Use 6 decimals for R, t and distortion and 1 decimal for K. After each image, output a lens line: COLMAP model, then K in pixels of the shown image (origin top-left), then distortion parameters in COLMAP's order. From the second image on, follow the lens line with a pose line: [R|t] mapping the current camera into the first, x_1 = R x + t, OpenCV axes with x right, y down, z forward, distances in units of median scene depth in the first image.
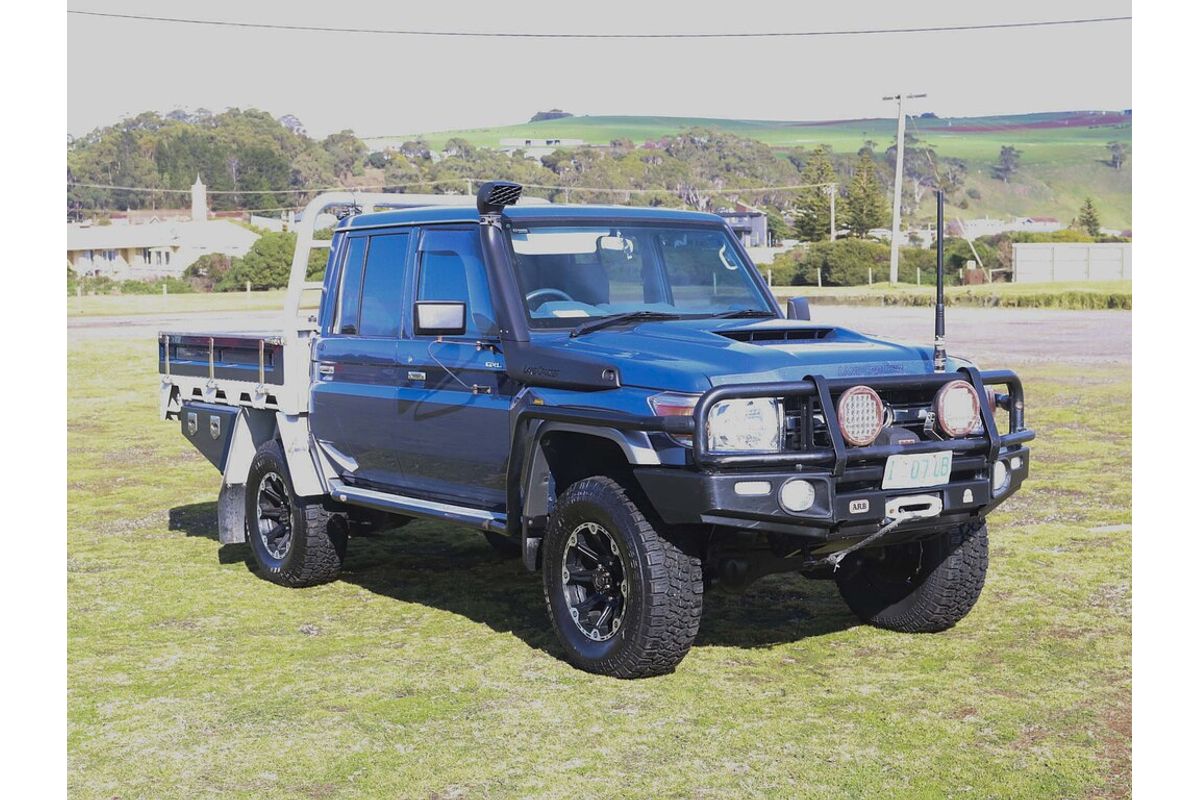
lens RADIAL K [[1247.8, 0, 600.0], [0, 1247.8, 400.0], [0, 0, 1]] dist [0.003122, 0.000645]
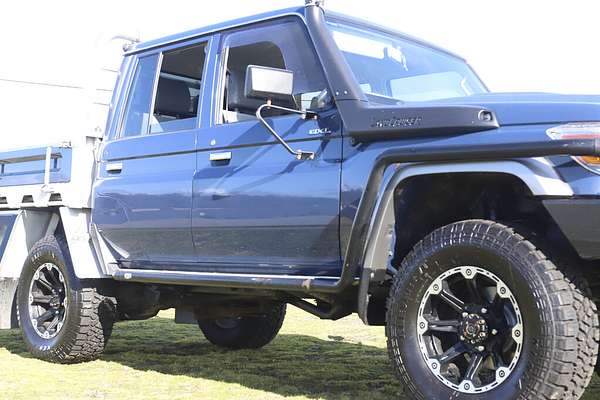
lens RADIAL K [[815.7, 0, 300.0], [0, 815.7, 200.0], [0, 0, 1]] dist [0.049107, 0.040751]
pose [[0.993577, 0.052157, 0.100420, -0.143443], [-0.042587, 0.994547, -0.095193, 0.081578], [-0.104837, 0.090305, 0.990381, 0.282343]]
